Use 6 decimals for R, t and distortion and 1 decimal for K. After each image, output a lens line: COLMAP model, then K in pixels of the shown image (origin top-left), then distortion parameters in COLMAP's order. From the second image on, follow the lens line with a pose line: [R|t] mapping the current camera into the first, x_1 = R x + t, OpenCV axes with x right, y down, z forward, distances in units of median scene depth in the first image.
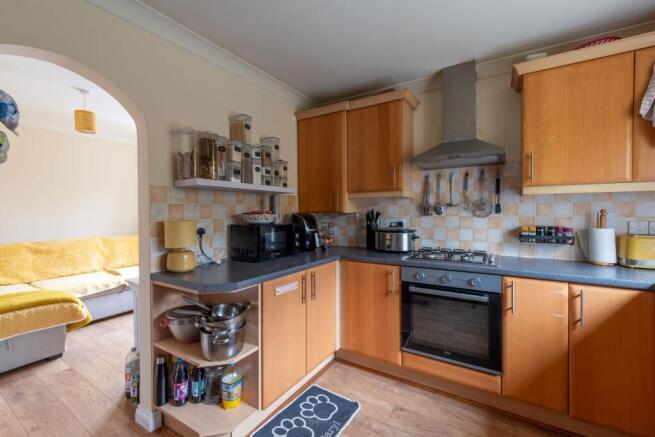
lens RADIAL K [[283.8, 0, 326.9], [0, 283.8, 219.1], [0, 0, 1]] dist [0.004840, 0.000220]
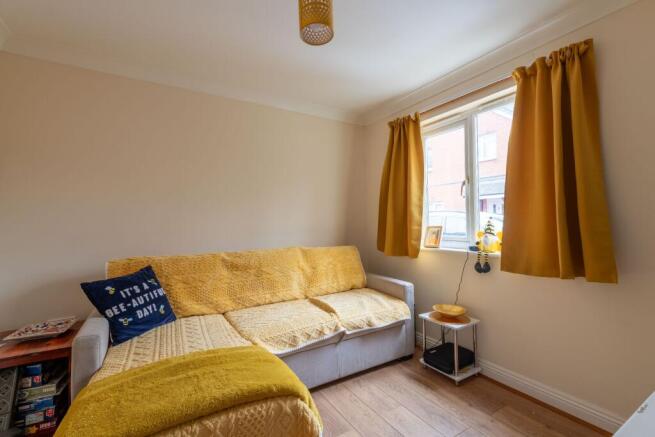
lens RADIAL K [[283.8, 0, 325.6], [0, 283.8, 220.3], [0, 0, 1]] dist [0.004840, 0.000220]
pose [[0.897473, -0.007651, -0.441003, -0.523164], [-0.006794, 0.999491, -0.031167, 0.021401], [0.441017, 0.030968, 0.896964, 0.490084]]
